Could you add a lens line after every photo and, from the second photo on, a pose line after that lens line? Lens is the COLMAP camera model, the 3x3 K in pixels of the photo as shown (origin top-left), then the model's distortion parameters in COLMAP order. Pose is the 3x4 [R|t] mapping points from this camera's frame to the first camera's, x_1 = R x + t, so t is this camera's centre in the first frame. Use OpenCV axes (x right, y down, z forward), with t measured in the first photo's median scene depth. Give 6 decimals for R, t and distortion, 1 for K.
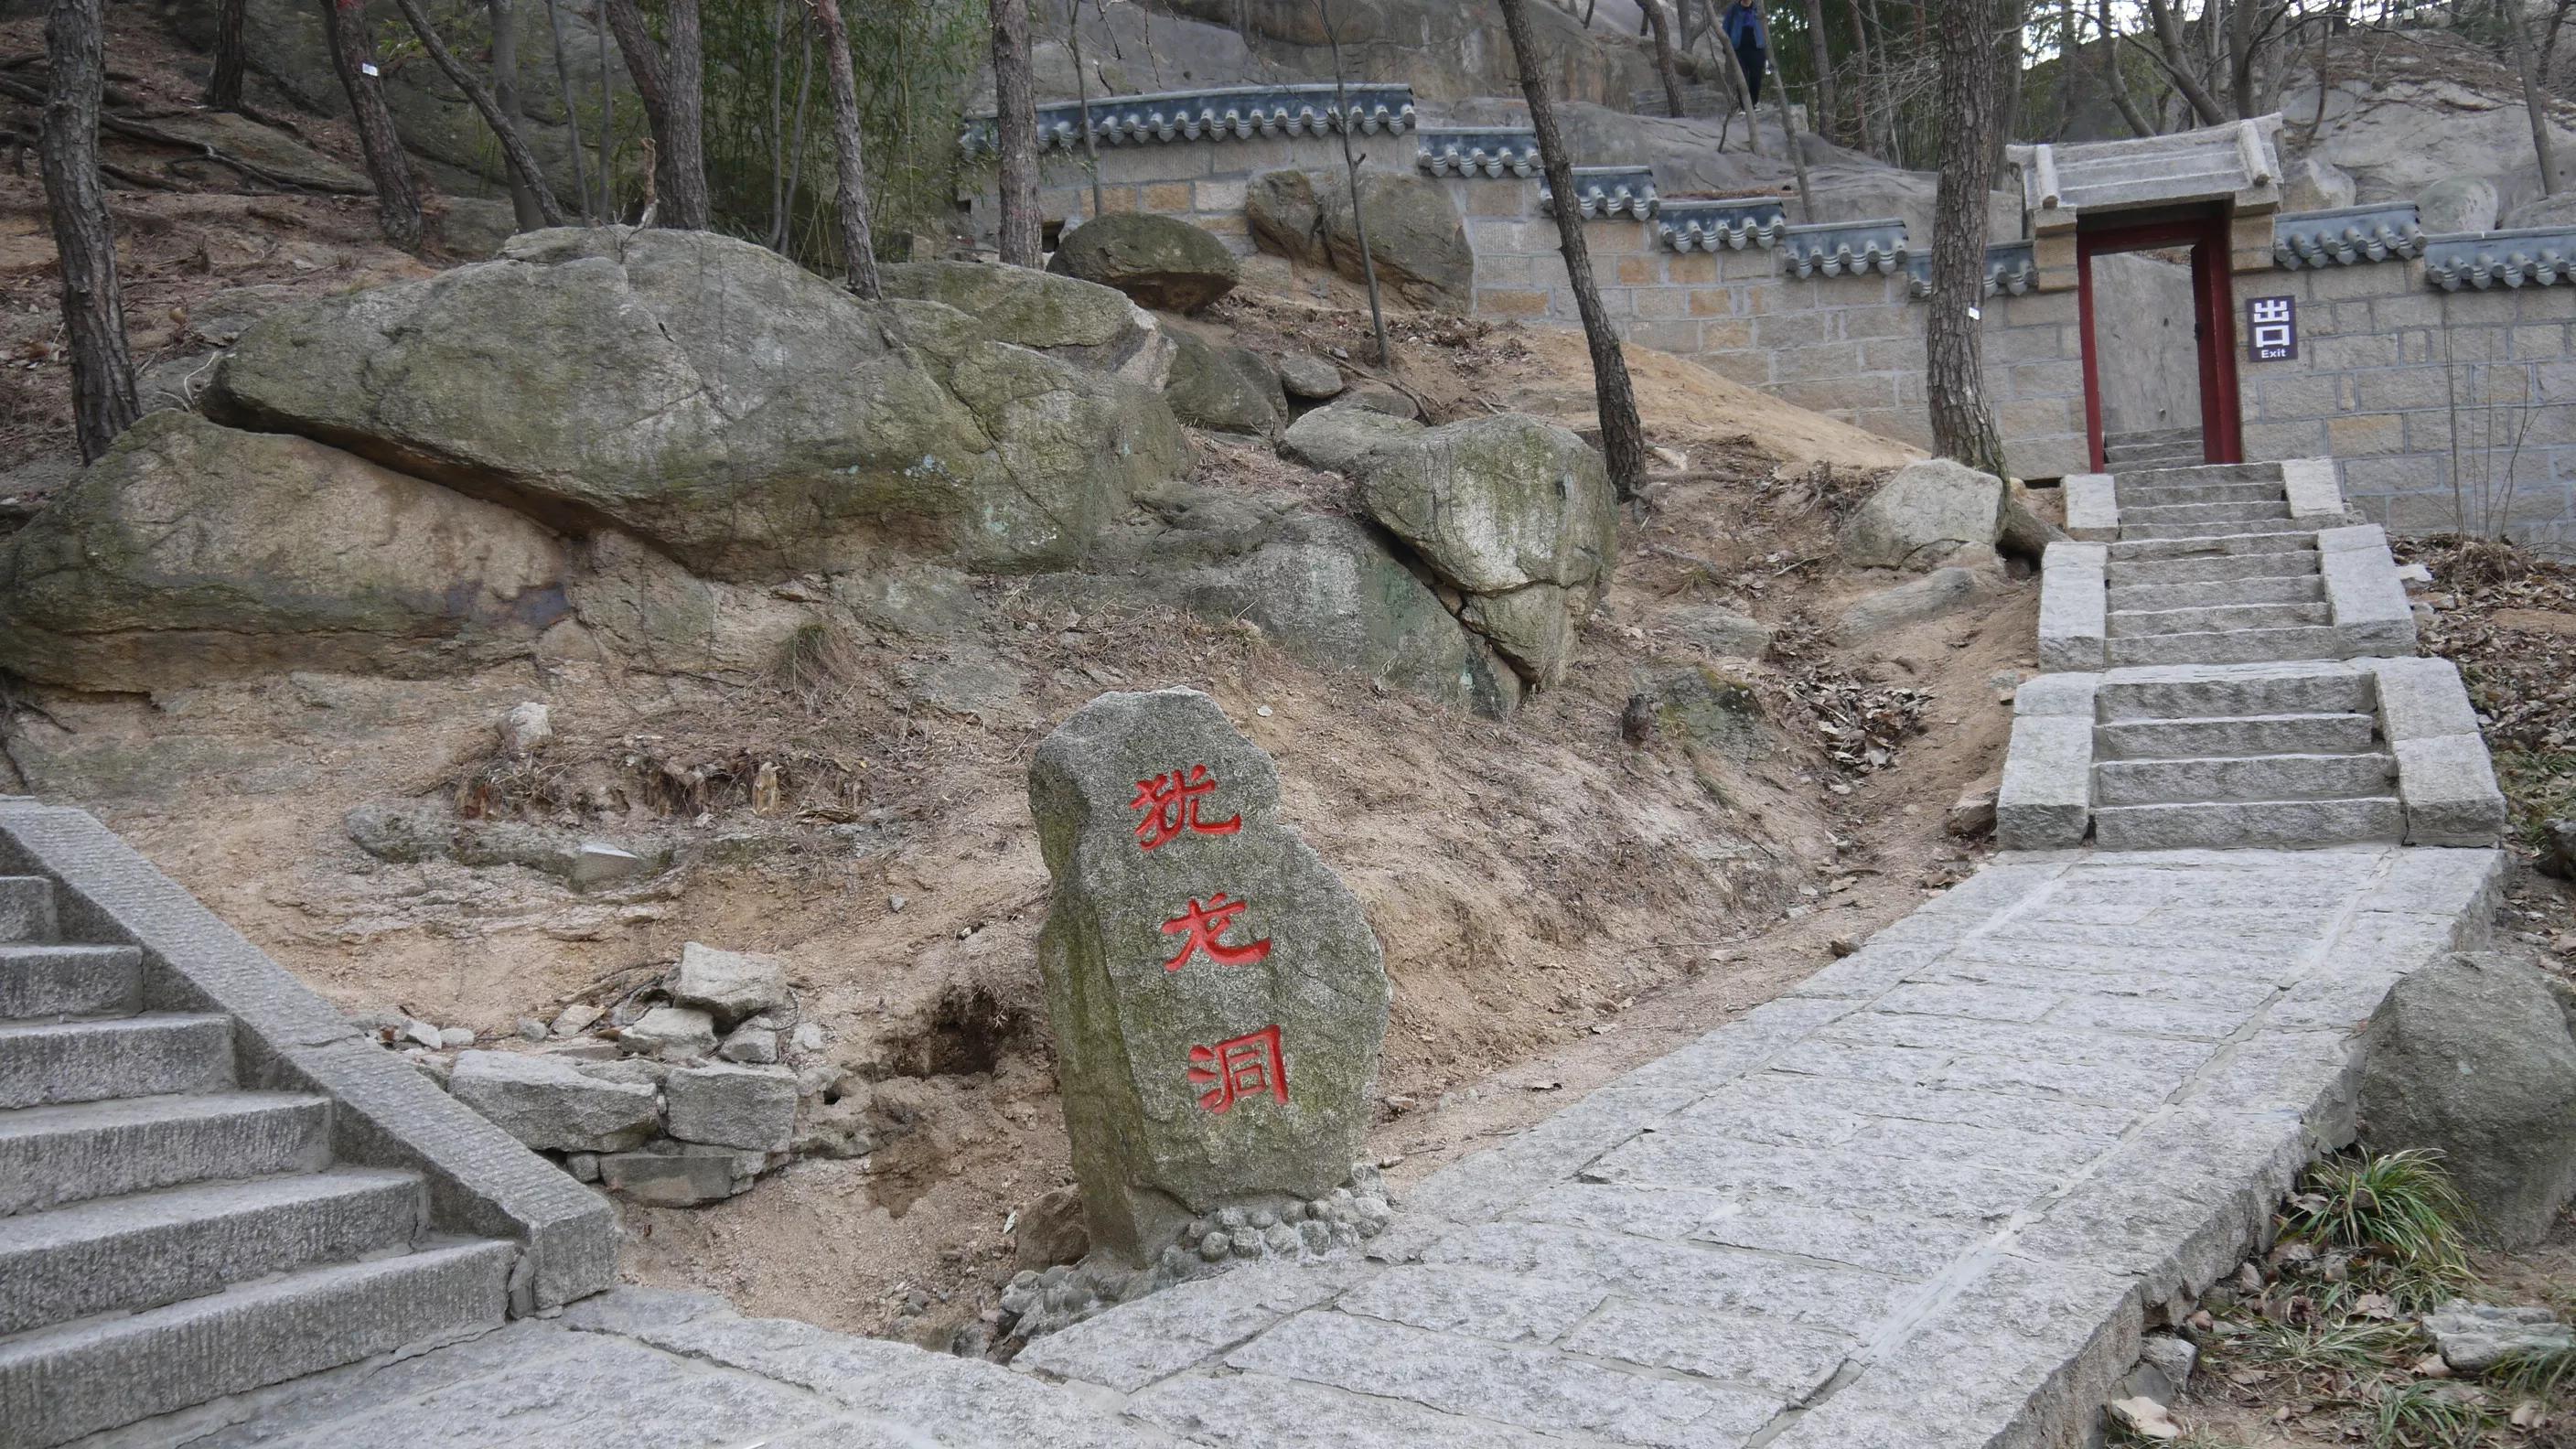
lens RADIAL K [[2169.0, 0, 1287.7], [0, 2169.0, 726.0], [0, 0, 1]] dist [-0.037933, 0.009012]
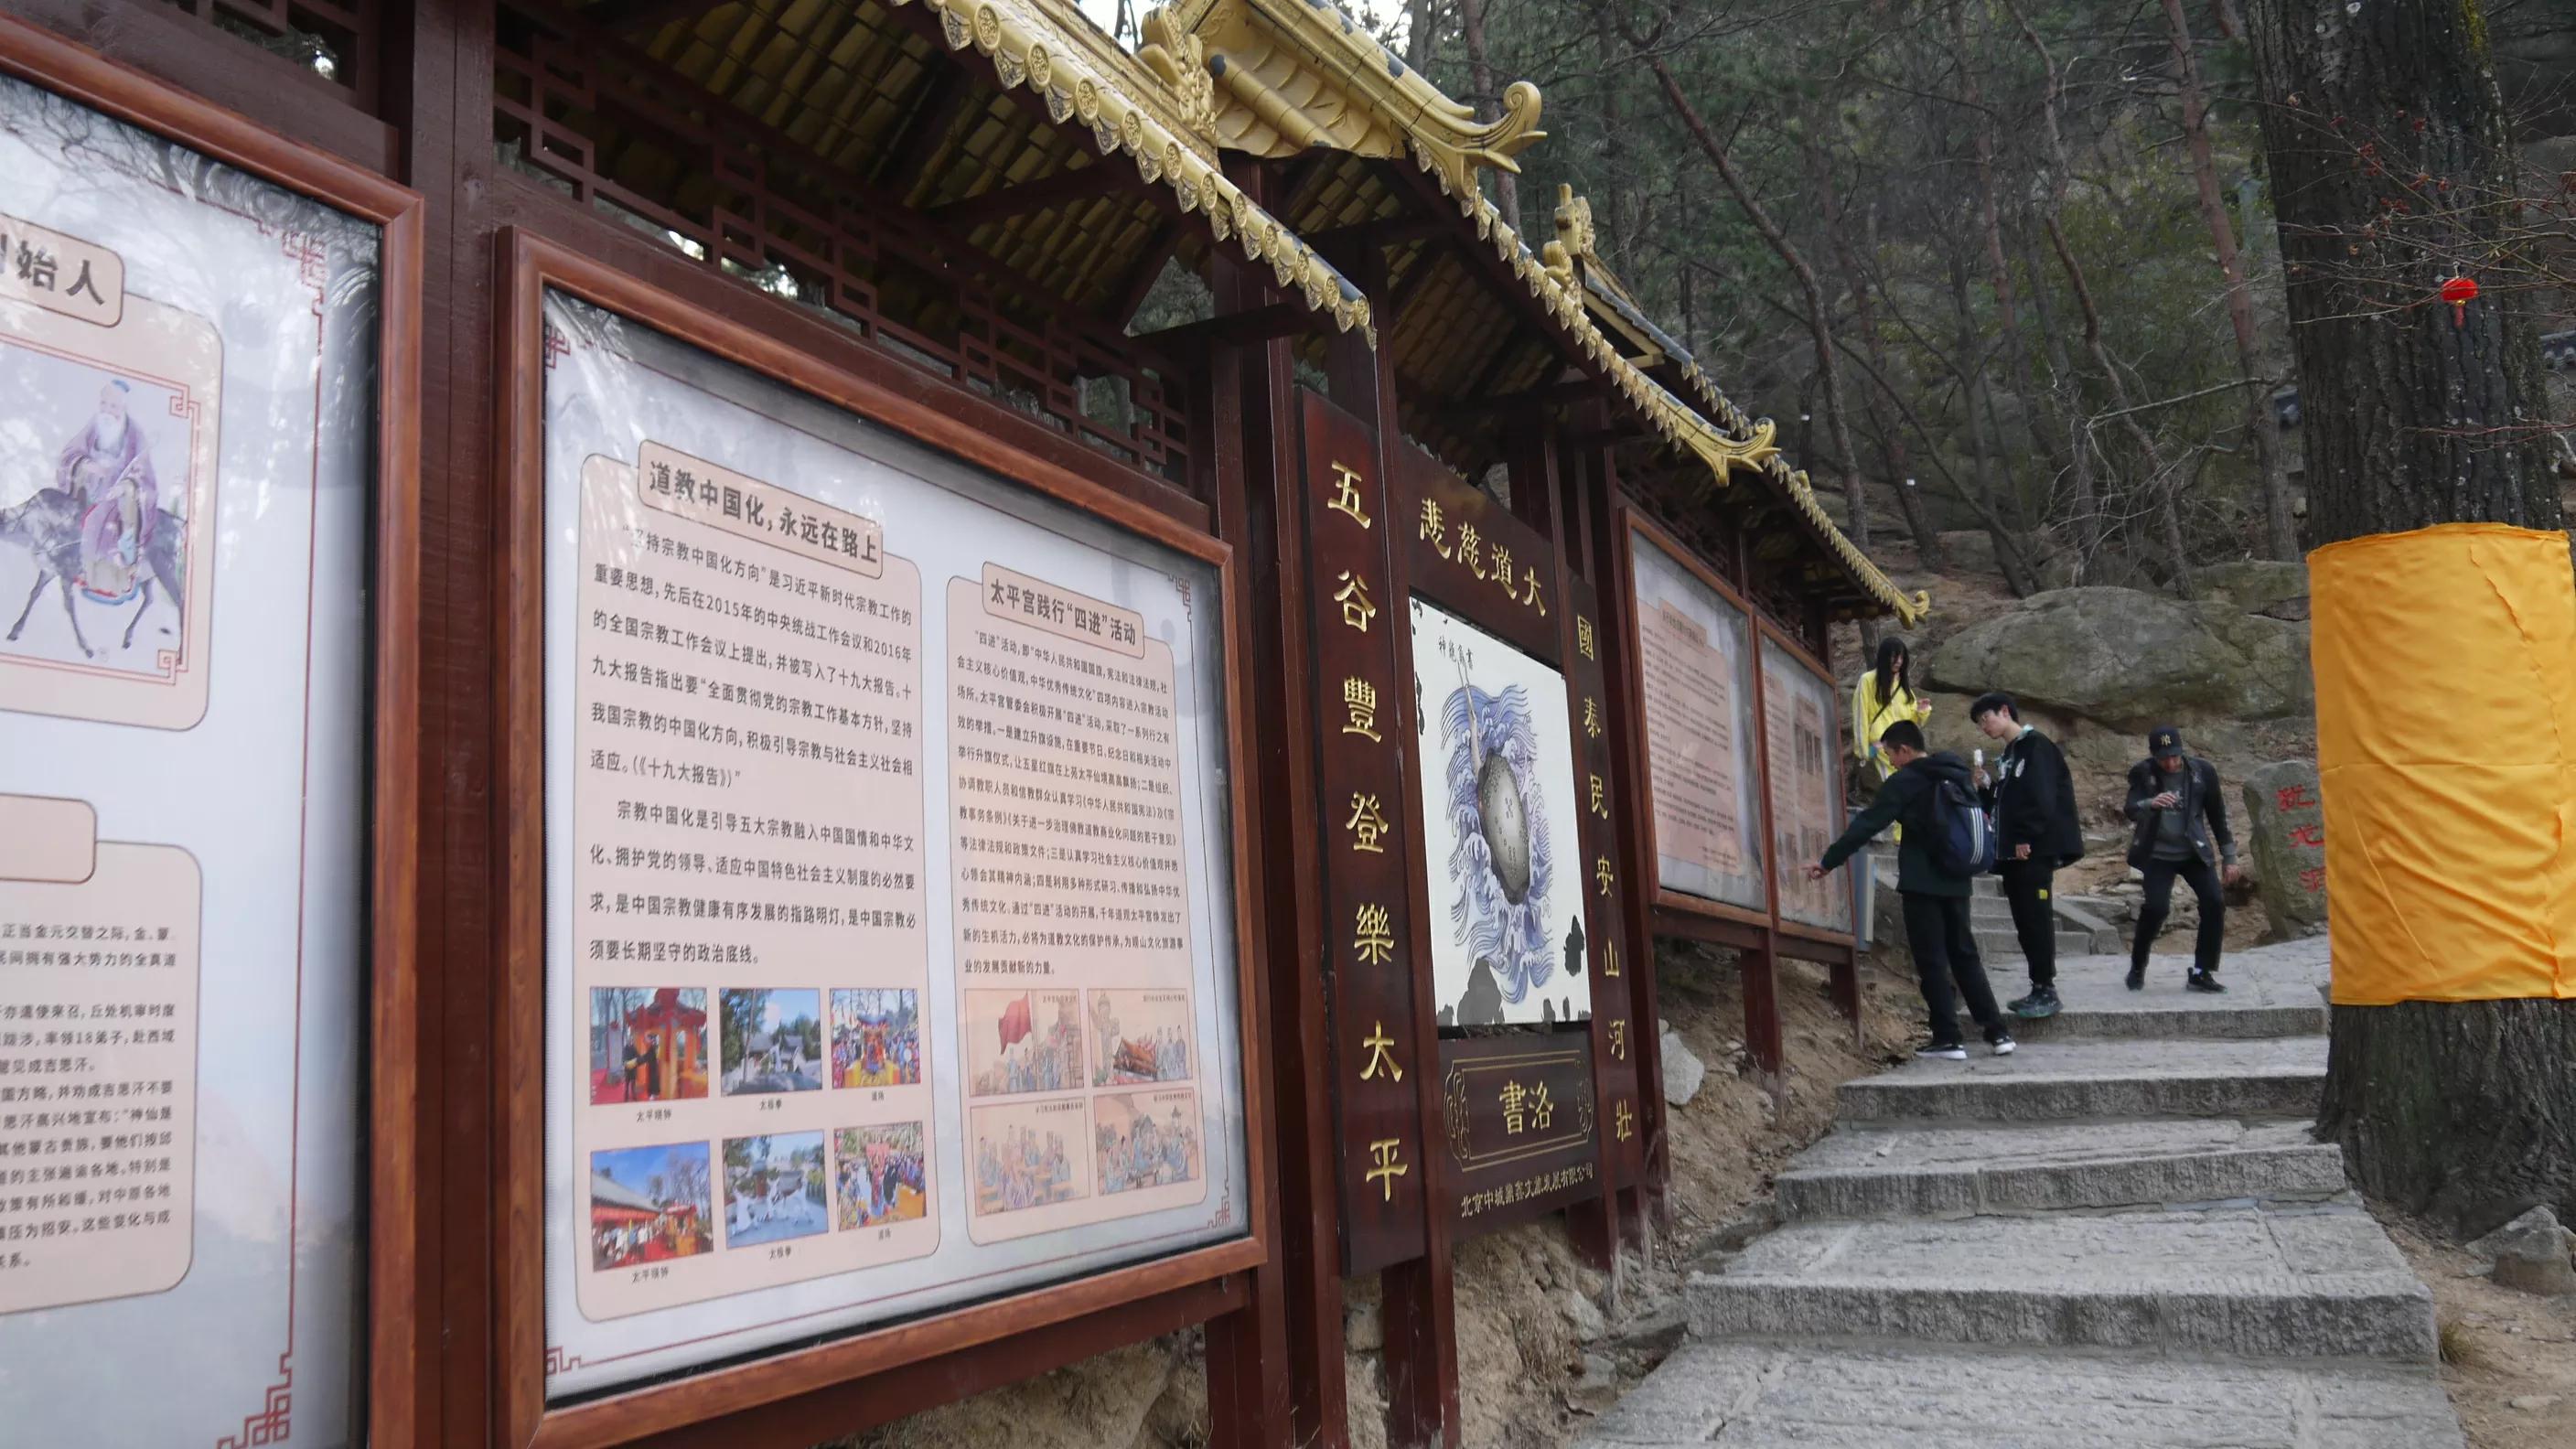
lens RADIAL K [[2169.0, 0, 1287.1], [0, 2169.0, 725.5], [0, 0, 1]] dist [-0.037933, 0.009012]
pose [[0.815754, -0.084143, -0.572246, 0.349971], [0.045620, 0.995640, -0.081366, 0.075815], [0.576597, 0.040268, 0.816036, -1.506556]]
